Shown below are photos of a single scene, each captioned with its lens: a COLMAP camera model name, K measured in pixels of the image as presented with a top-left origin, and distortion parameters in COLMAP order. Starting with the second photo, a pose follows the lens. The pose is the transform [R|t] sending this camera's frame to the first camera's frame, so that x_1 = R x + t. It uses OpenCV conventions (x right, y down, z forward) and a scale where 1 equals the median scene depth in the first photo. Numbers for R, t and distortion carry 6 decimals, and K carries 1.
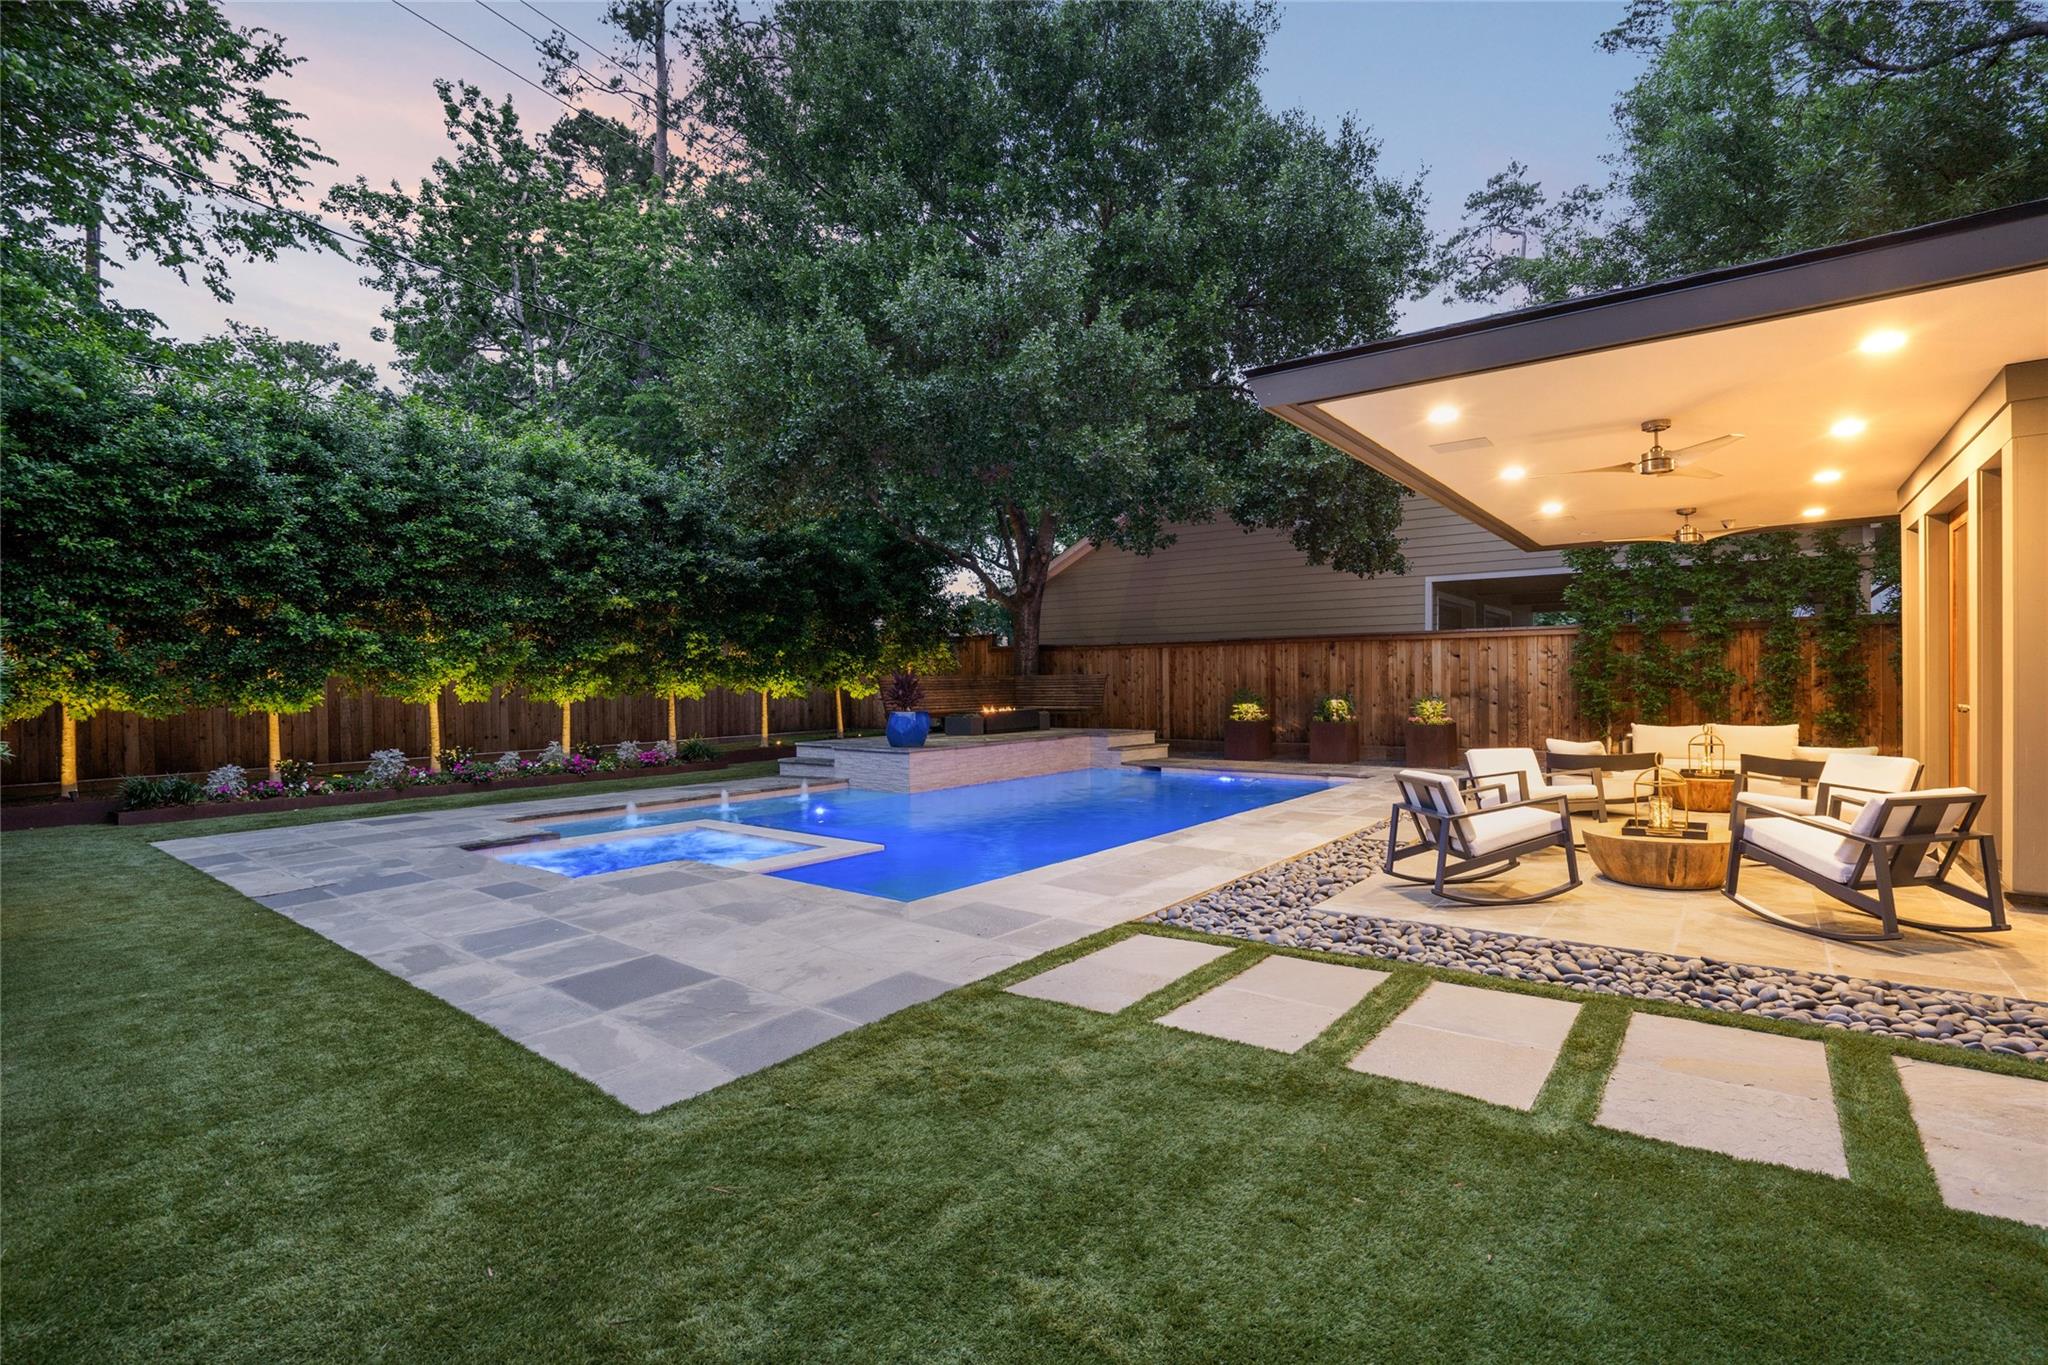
lens RADIAL K [[952.5, 0, 1024.0], [0, 952.5, 682.5], [0, 0, 1]] dist [-0.025502, 0.000250]
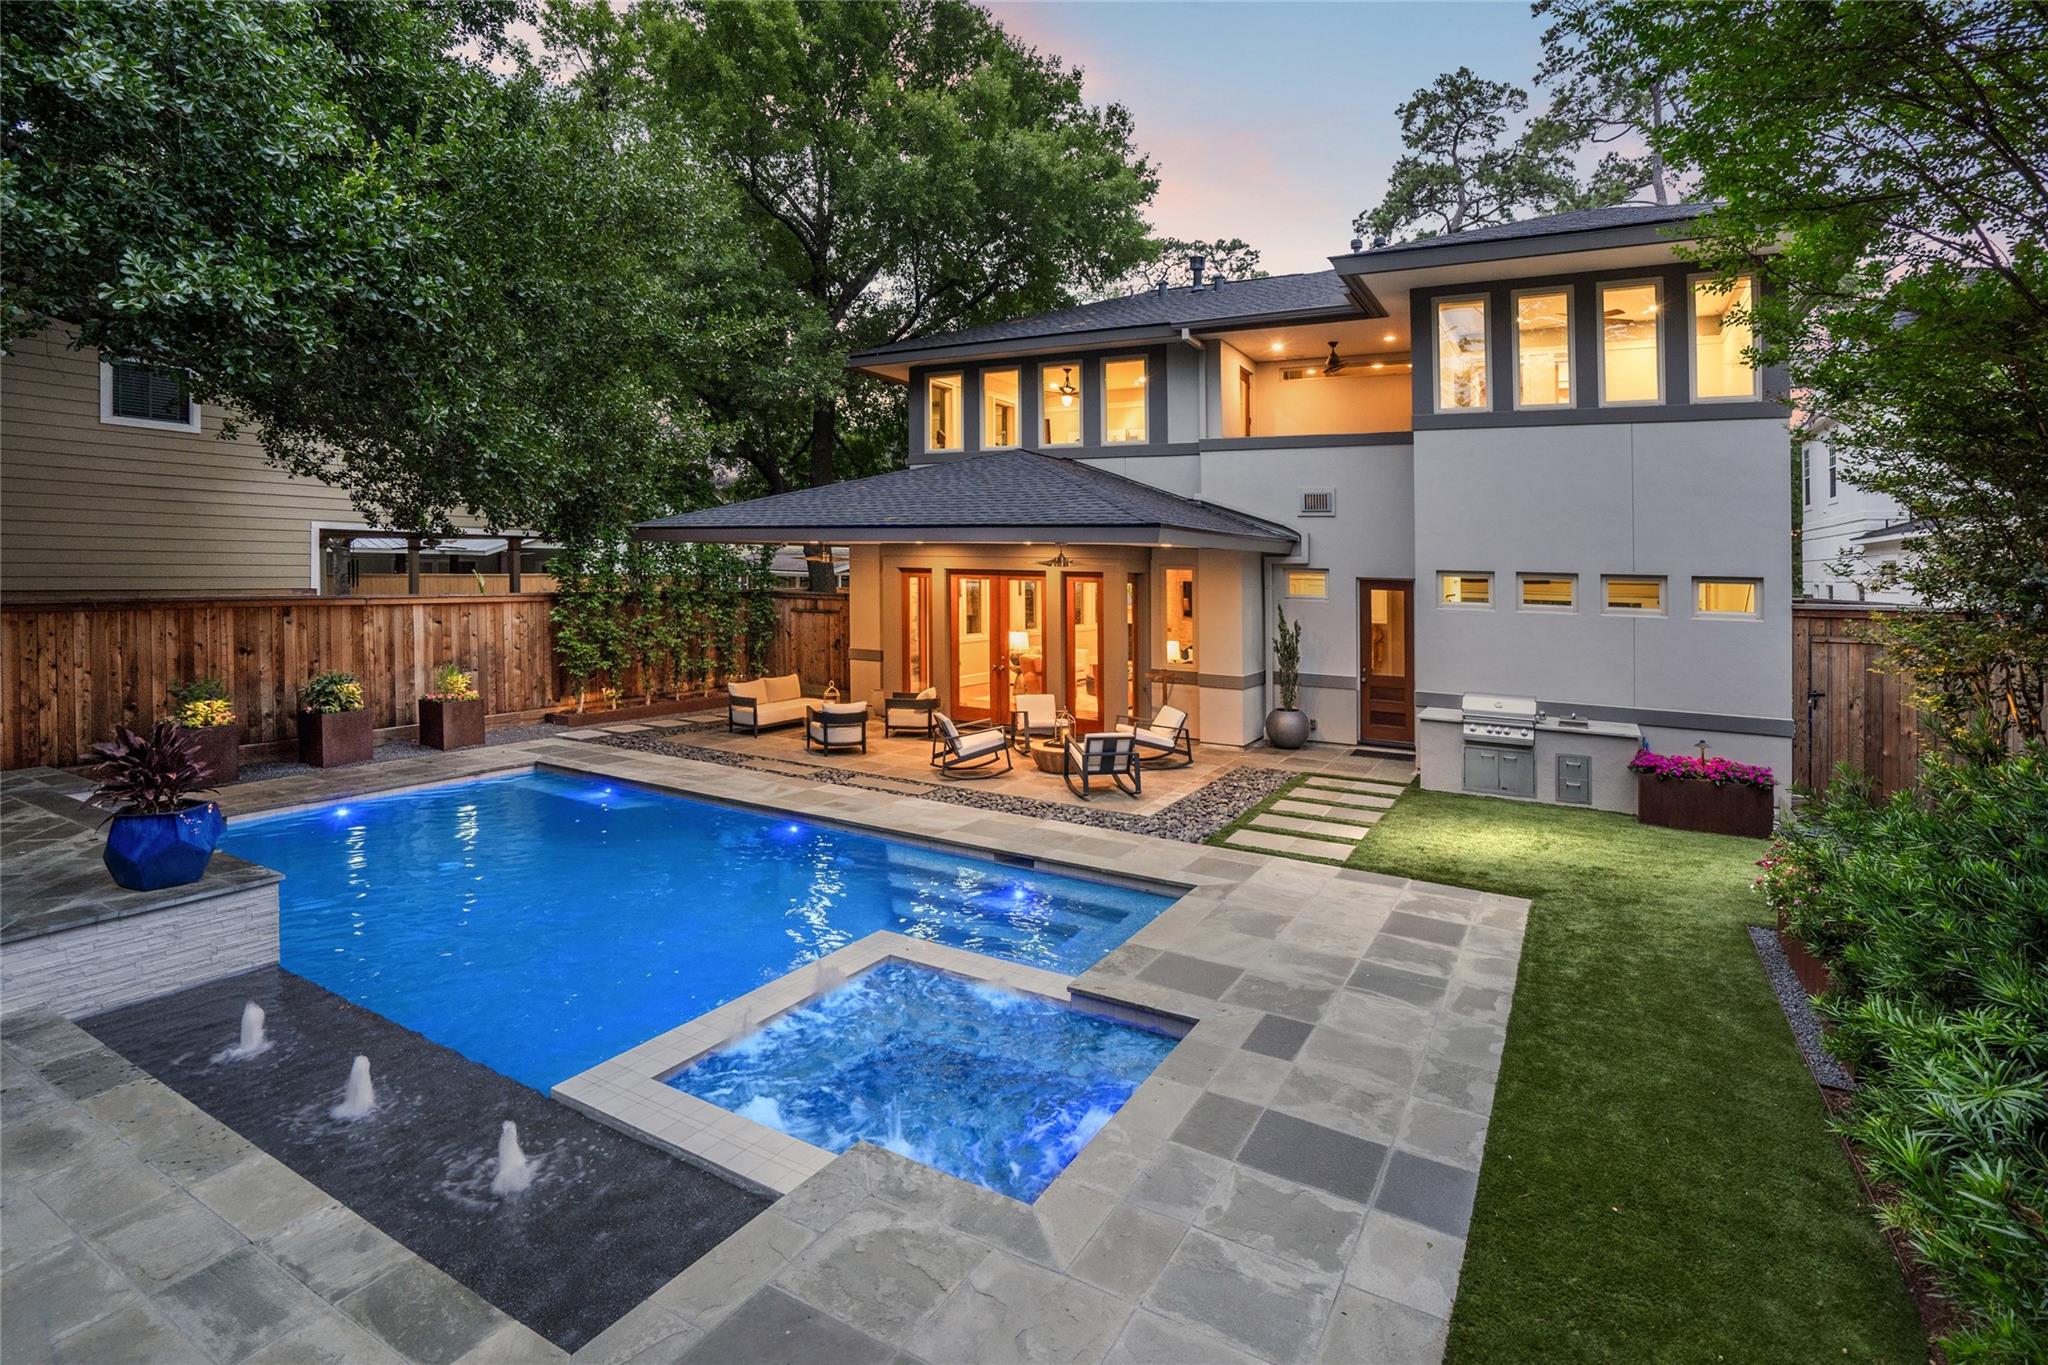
lens RADIAL K [[1004.9, 0, 1024.2], [0, 1004.9, 600.7], [0, 0, 1]] dist [-0.028034, 0.000798]
pose [[-0.142474, -0.028215, 0.989396, -0.573862], [-0.015459, 0.999535, 0.026278, -0.081295], [-0.989678, -0.011552, -0.142844, 0.555929]]
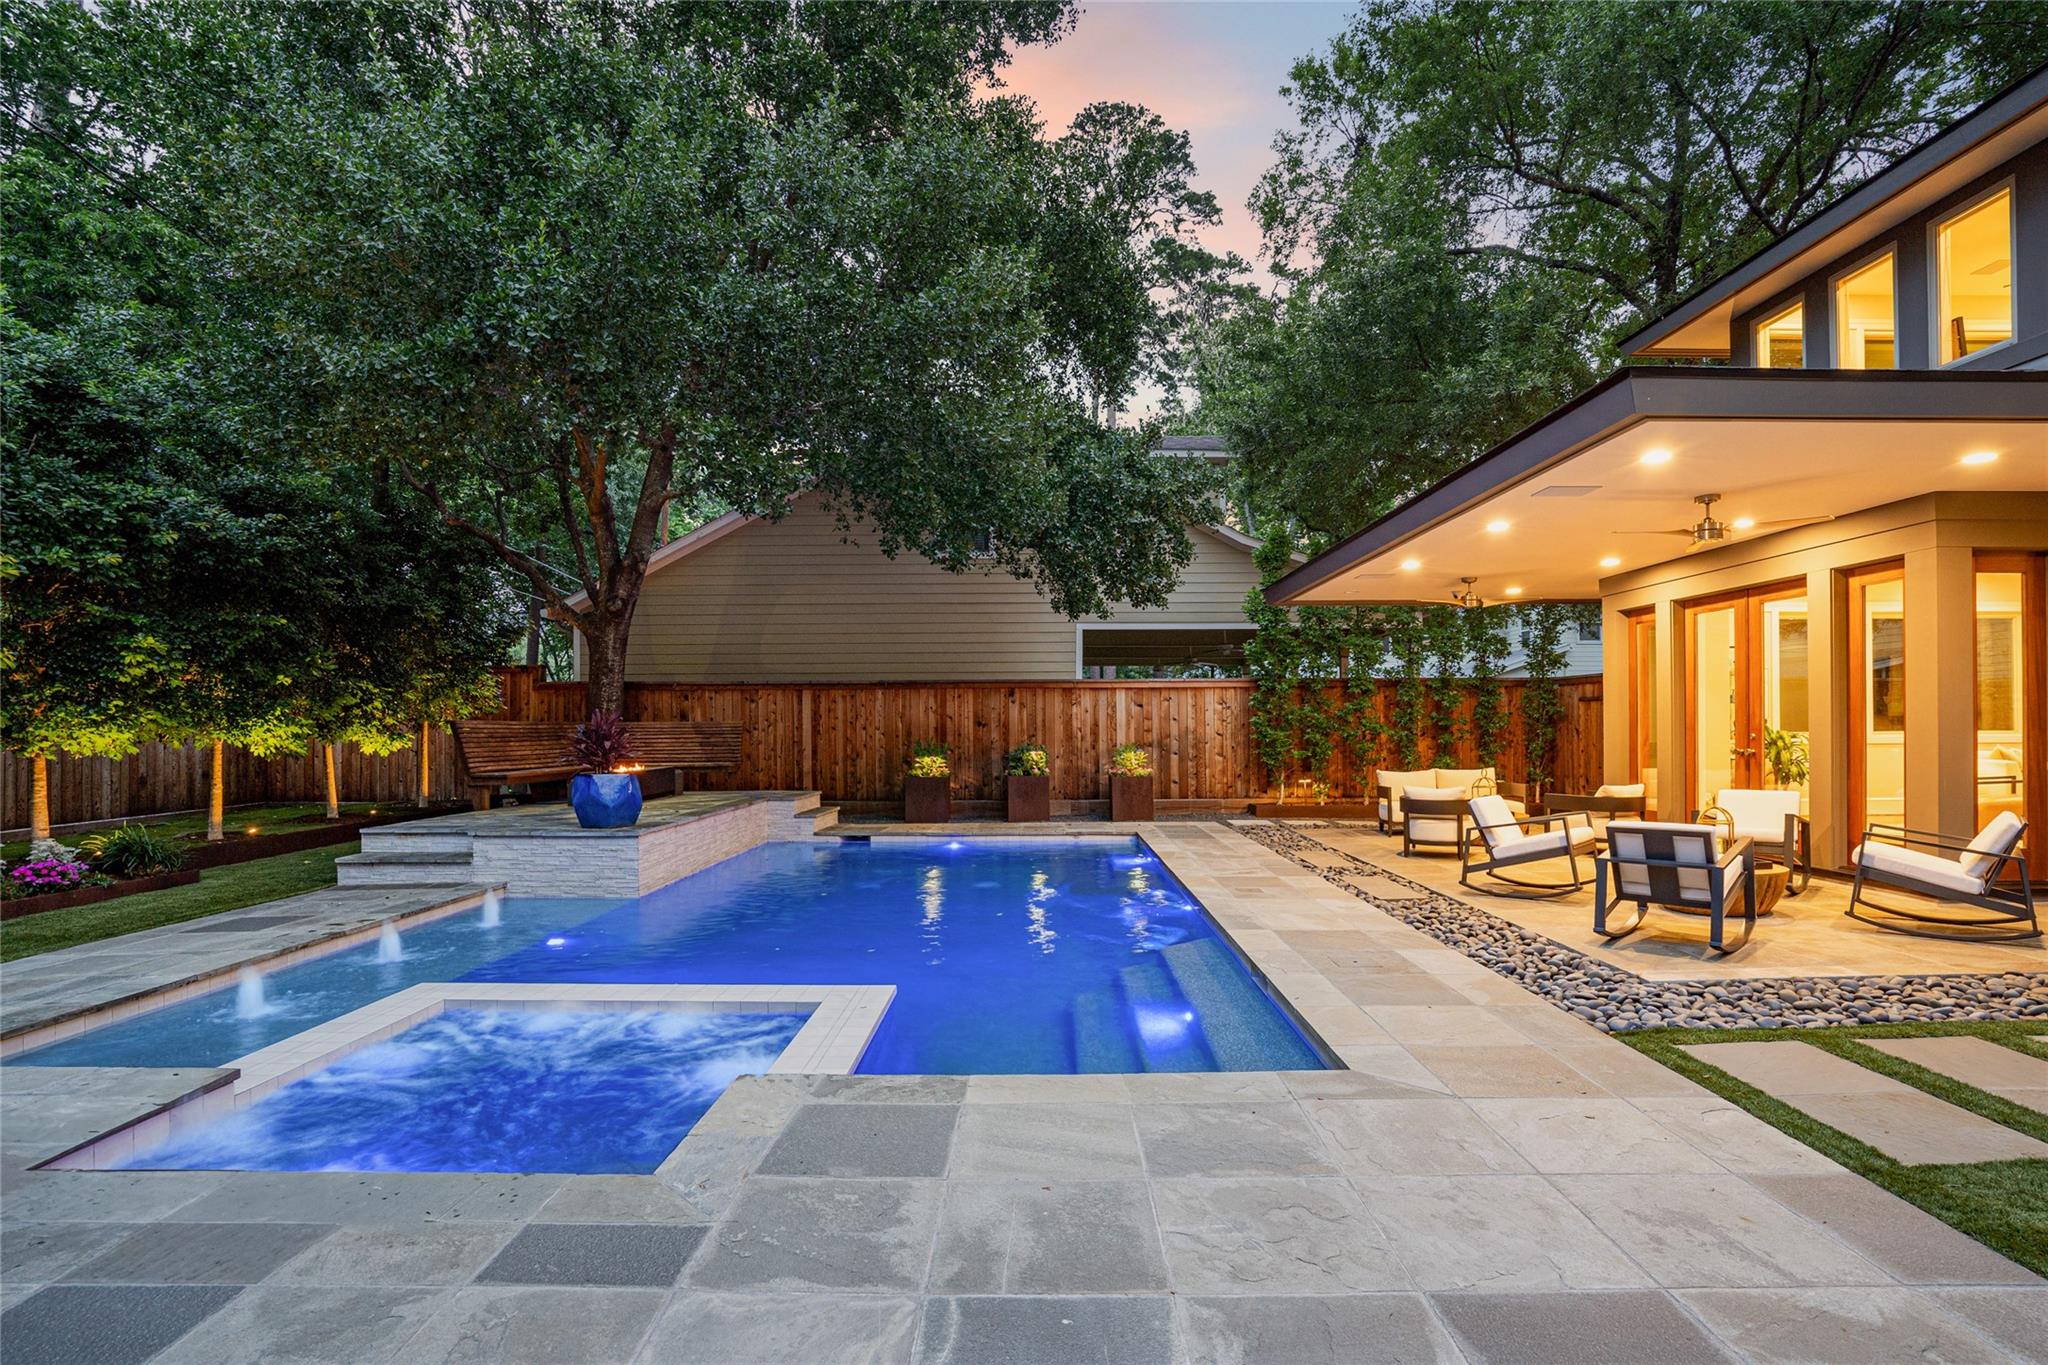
lens RADIAL K [[1008.0, 0, 1033.9], [0, 1008.0, 722.9], [0, 0, 1]] dist [-0.028458, 0.000830]
pose [[0.793378, 0.009532, 0.608655, -0.263380], [-0.001295, 0.999902, -0.013970, 0.004523], [-0.608728, 0.010296, 0.793312, 0.227174]]
